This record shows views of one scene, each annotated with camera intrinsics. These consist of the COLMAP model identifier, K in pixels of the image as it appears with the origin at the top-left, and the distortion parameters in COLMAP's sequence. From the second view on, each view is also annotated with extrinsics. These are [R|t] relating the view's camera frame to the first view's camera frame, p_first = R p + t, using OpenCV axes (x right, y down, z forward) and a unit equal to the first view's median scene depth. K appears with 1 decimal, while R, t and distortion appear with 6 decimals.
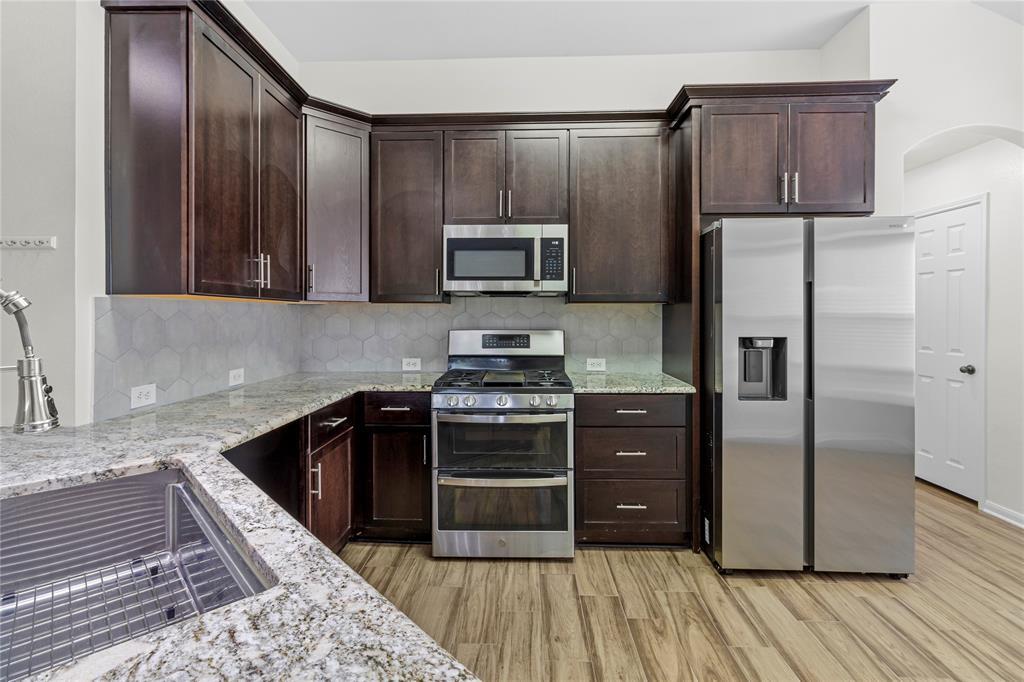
lens RADIAL K [[478.6, 0, 508.2], [0, 478.6, 316.2], [0, 0, 1]] dist [-0.000293, 0.000109]
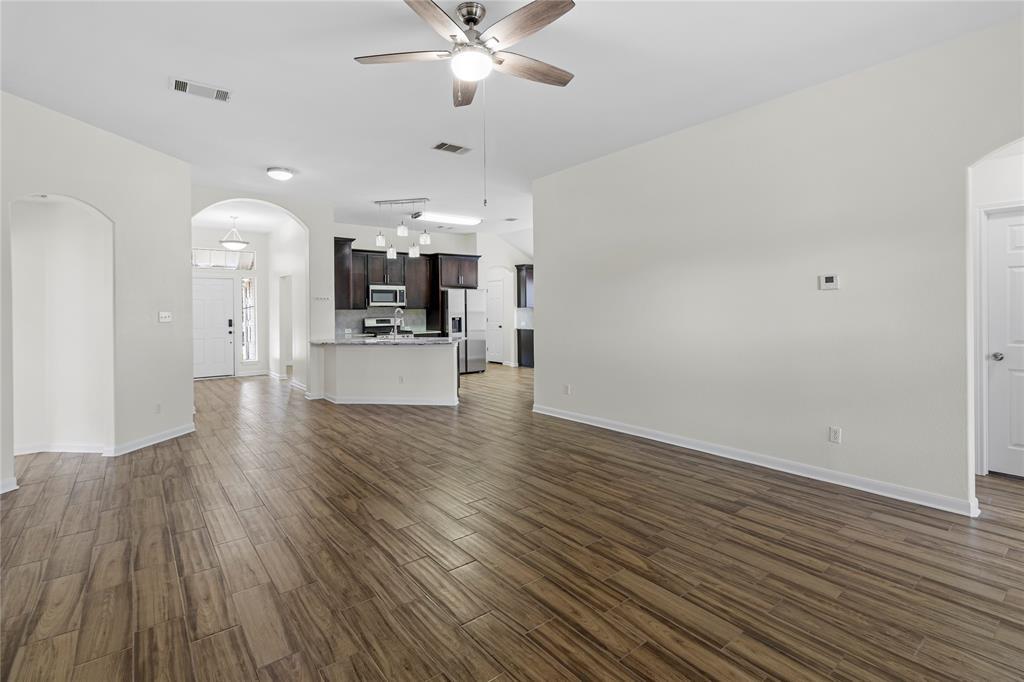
lens RADIAL K [[478.6, 0, 508.2], [0, 478.6, 316.2], [0, 0, 1]] dist [-0.000293, 0.000109]
pose [[0.762412, -0.017634, 0.646852, -1.680642], [0.009540, 0.999826, 0.016013, -0.028726], [-0.647022, -0.006038, 0.762448, -2.275764]]
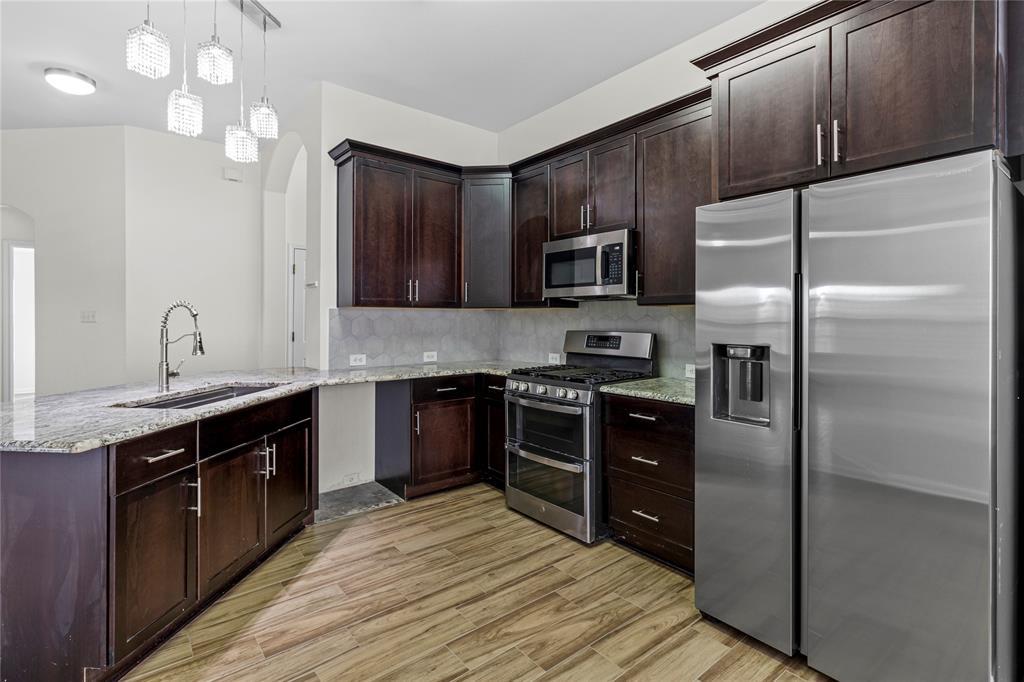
lens RADIAL K [[487.9, 0, 510.6], [0, 487.9, 317.2], [0, 0, 1]] dist [0.000314, 0.000055]
pose [[0.652459, -0.000370, -0.757824, 0.839679], [-0.002512, 0.999993, -0.002650, 0.000292], [0.757820, 0.003633, 0.652454, 0.149194]]
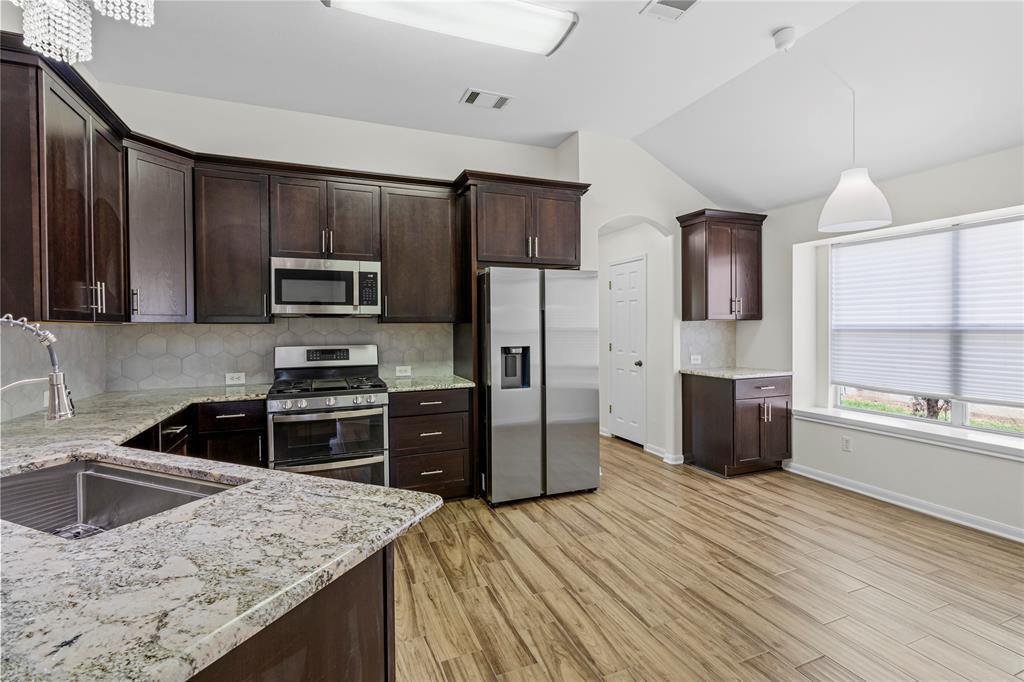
lens RADIAL K [[470.8, 0, 513.1], [0, 470.8, 332.7], [0, 0, 1]] dist [0.000954, 0.000326]
pose [[0.911046, -0.012350, 0.412119, -0.081798], [0.008223, 0.999897, 0.011786, -0.016144], [-0.412222, -0.007349, 0.911054, -0.326728]]
